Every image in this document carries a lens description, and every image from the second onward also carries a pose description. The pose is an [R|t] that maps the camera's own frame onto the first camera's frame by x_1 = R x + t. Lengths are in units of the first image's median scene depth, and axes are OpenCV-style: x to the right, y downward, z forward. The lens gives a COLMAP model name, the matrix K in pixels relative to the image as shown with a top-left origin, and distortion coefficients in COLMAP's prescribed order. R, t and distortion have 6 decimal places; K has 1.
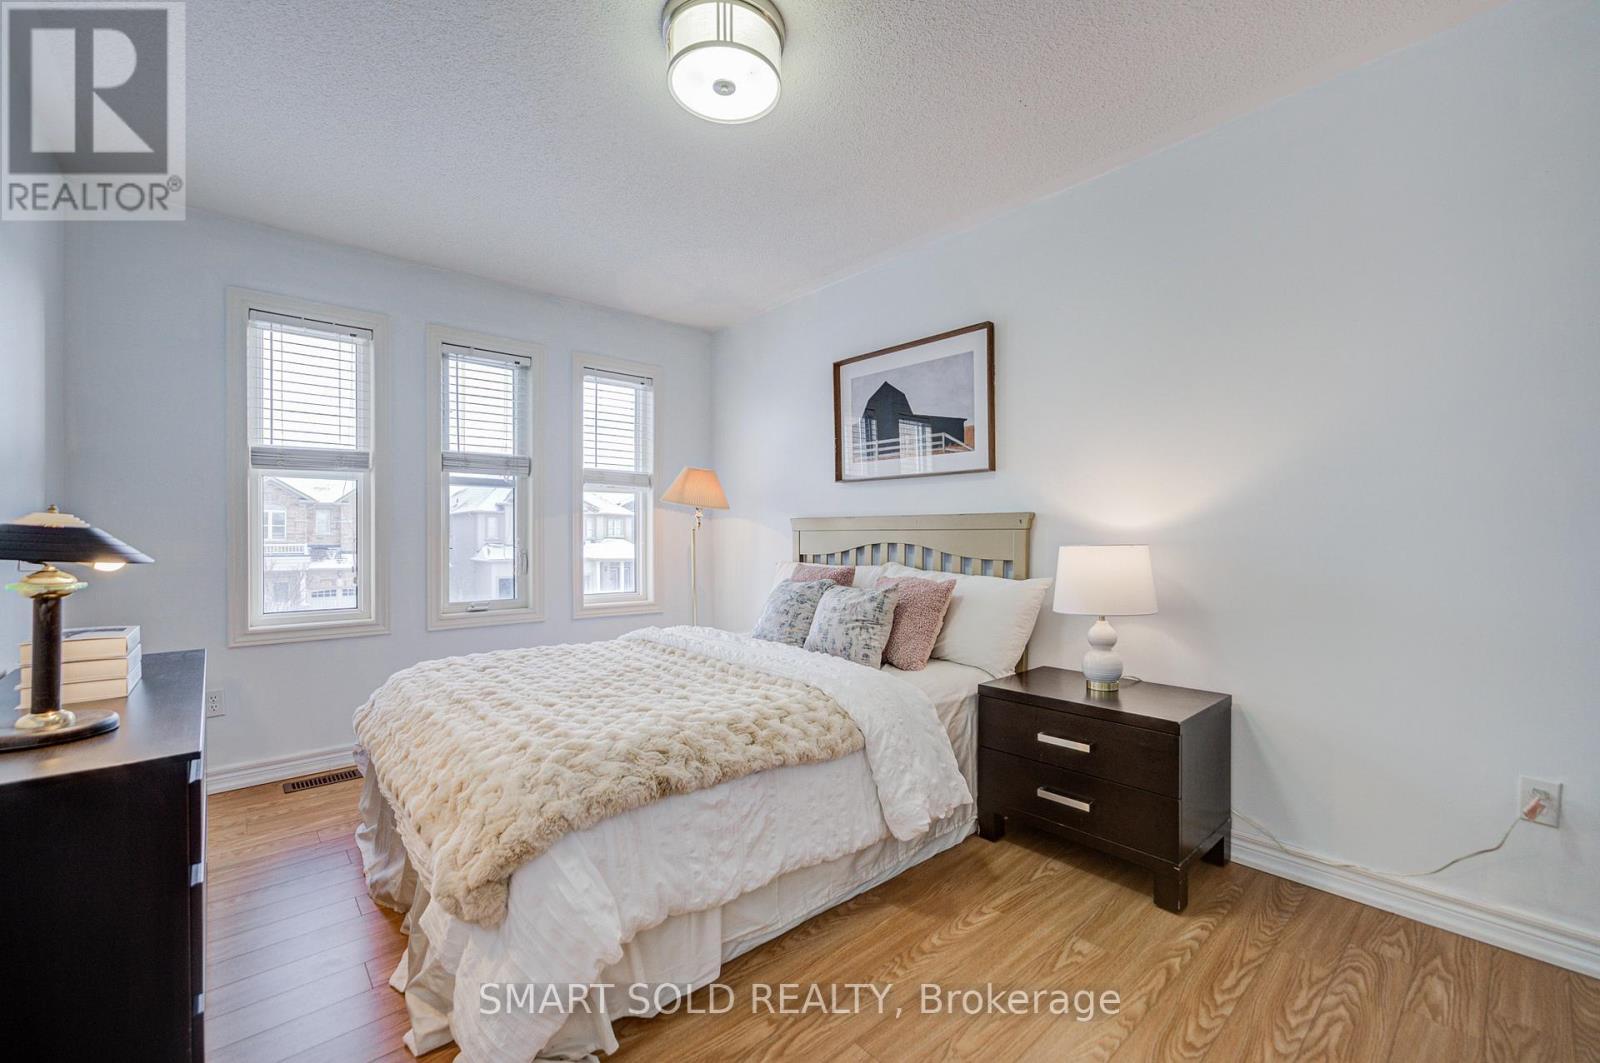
lens RADIAL K [[662.3, 0, 795.8], [0, 662.3, 534.5], [0, 0, 1]] dist [0.001019, 0.004835]
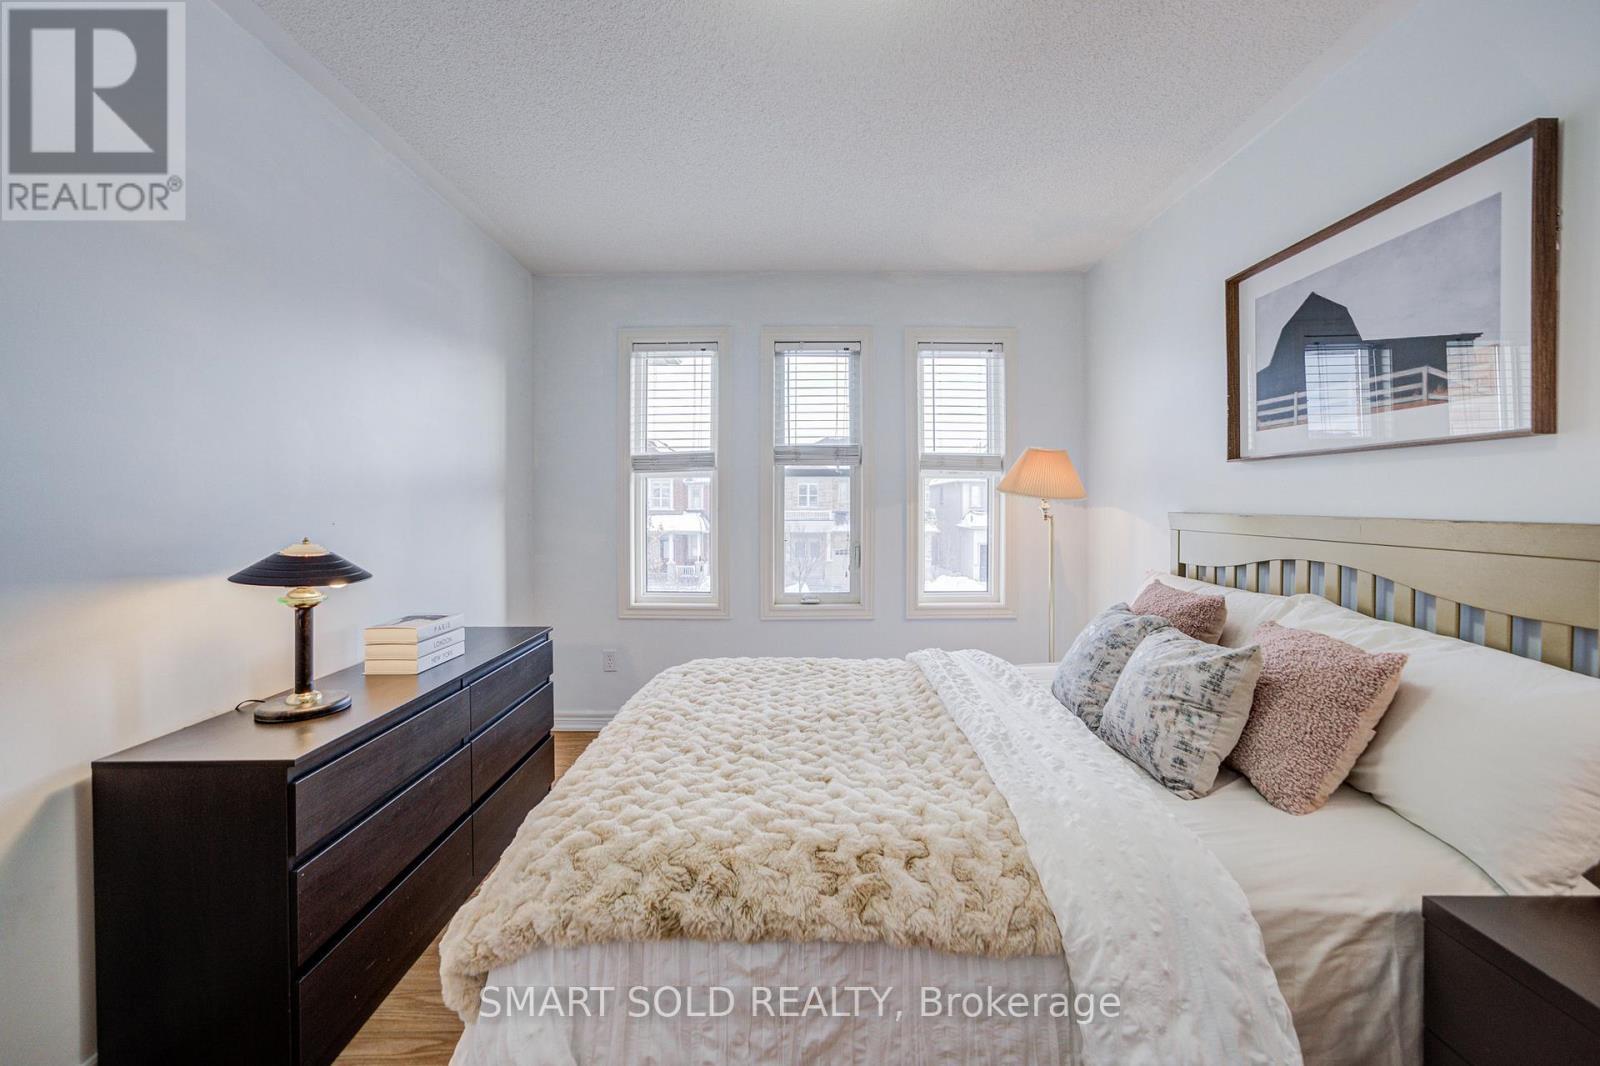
lens RADIAL K [[662.3, 0, 789.4], [0, 662.3, 511.6], [0, 0, 1]] dist [0.001019, 0.004835]
pose [[0.762666, 0.007608, -0.646748, 0.182606], [0.000514, 0.999923, 0.012368, -0.043441], [0.646792, -0.009765, 0.762604, 0.254589]]
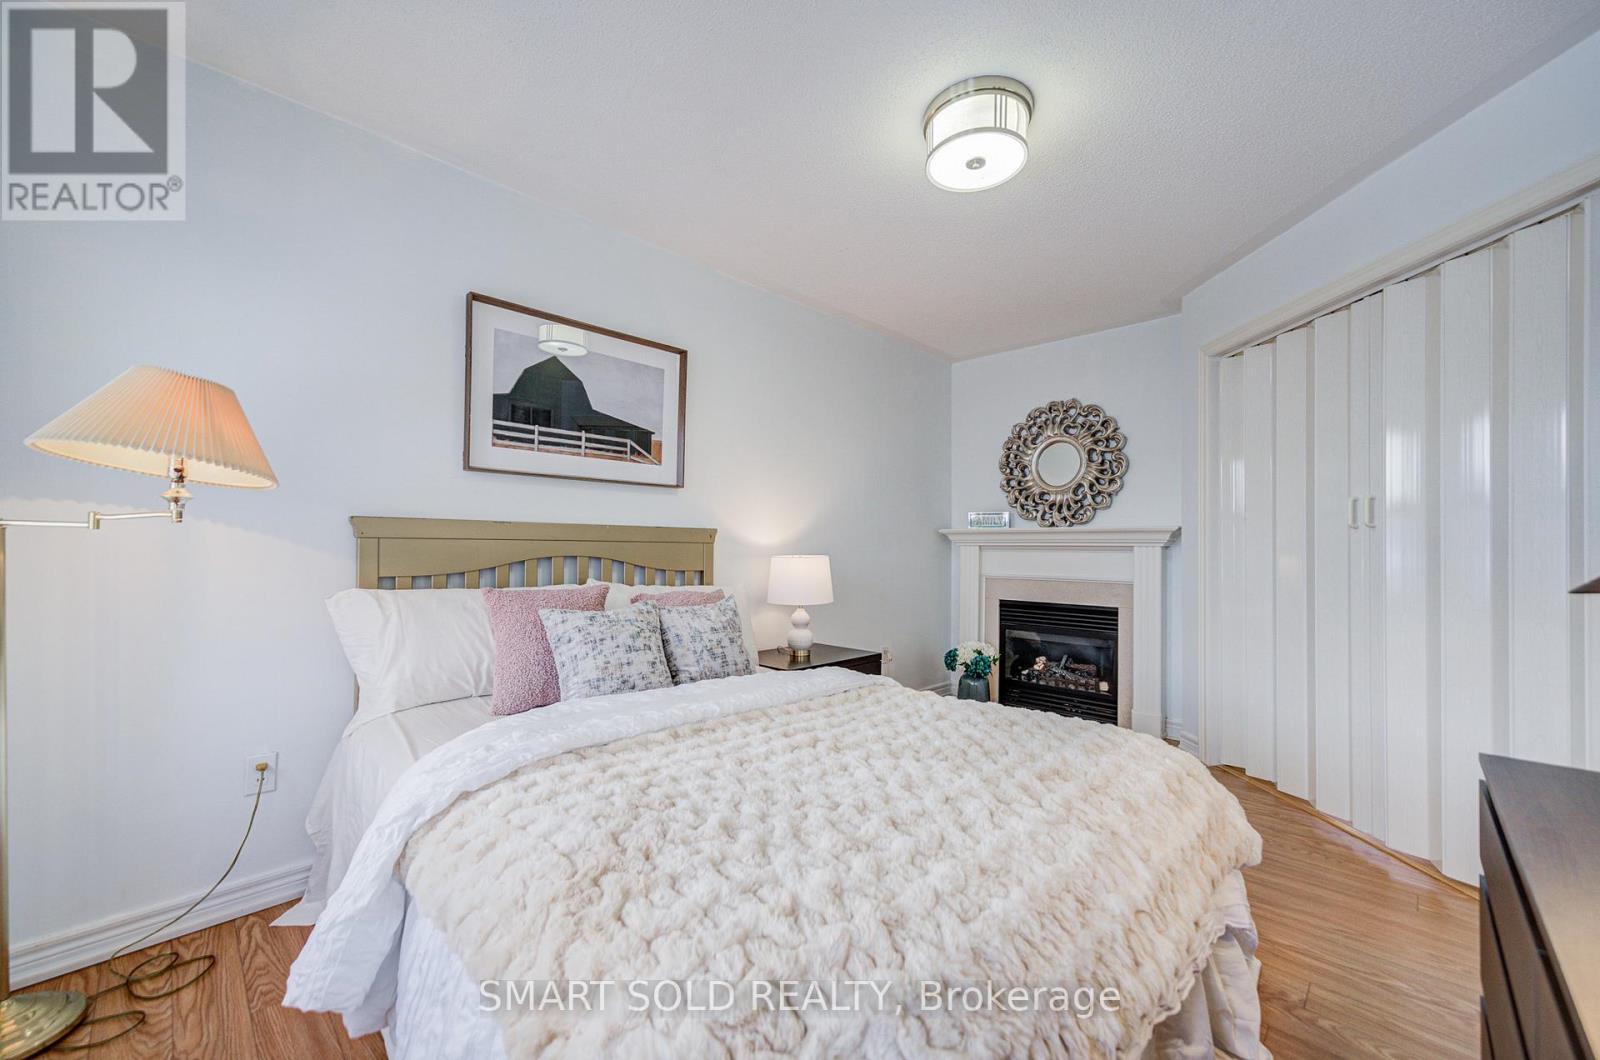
lens RADIAL K [[662.3, 0, 799.3], [0, 662.3, 536.9], [0, 0, 1]] dist [0.001019, 0.004835]
pose [[-0.092765, 0.018202, 0.995522, -0.751061], [-0.001795, 0.999828, -0.018448, 0.002359], [-0.995686, -0.003498, -0.092716, 0.858295]]
